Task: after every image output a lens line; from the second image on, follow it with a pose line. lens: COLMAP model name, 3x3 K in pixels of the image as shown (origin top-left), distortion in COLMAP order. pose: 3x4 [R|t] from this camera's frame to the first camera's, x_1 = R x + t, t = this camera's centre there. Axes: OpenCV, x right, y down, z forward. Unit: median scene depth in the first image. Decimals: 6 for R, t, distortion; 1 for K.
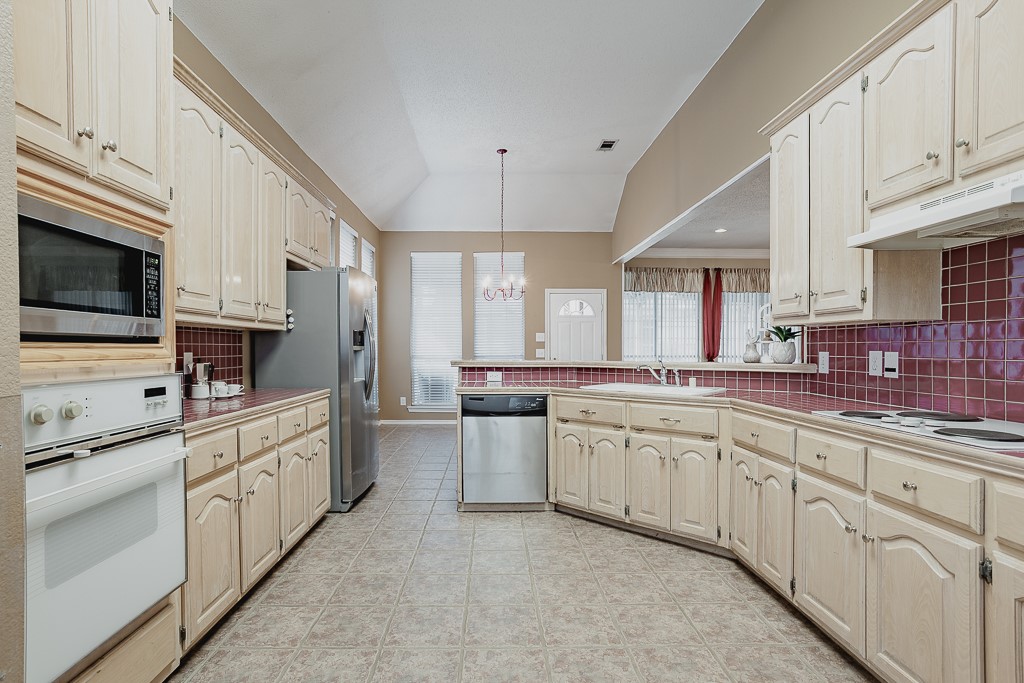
lens RADIAL K [[504.0, 0, 508.4], [0, 504.0, 353.6], [0, 0, 1]] dist [-0.052585, 0.038001]
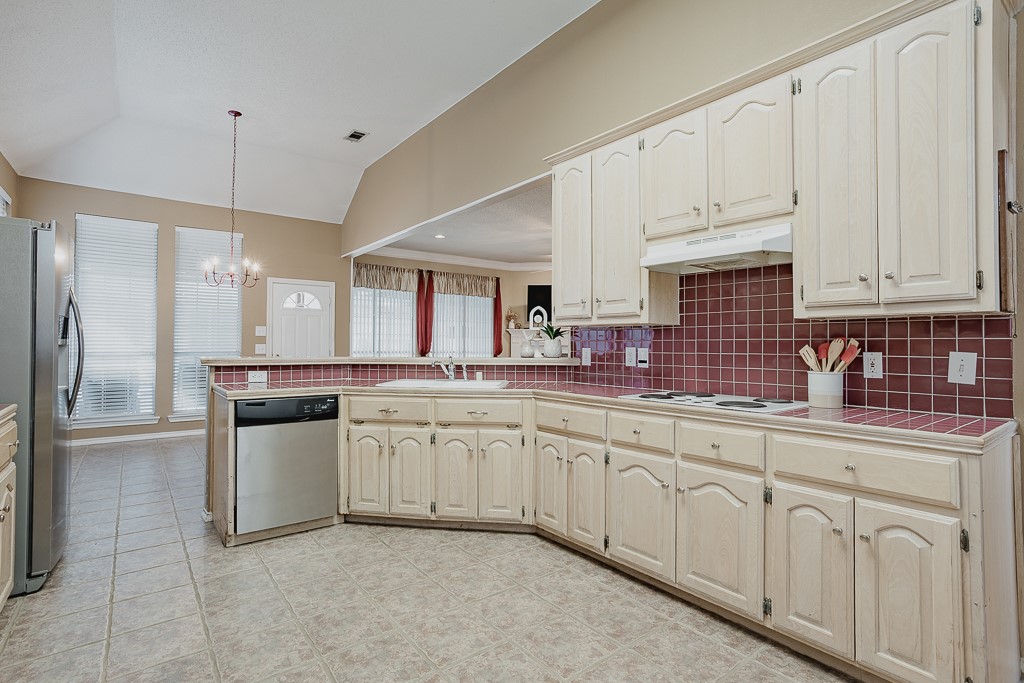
lens RADIAL K [[494.1, 0, 511.9], [0, 494.1, 335.3], [0, 0, 1]] dist [-0.059069, 0.035294]
pose [[0.805700, 0.015389, 0.592124, -0.243023], [0.001574, 0.999603, -0.028120, -0.000584], [-0.592322, 0.023588, 0.805356, 0.127885]]
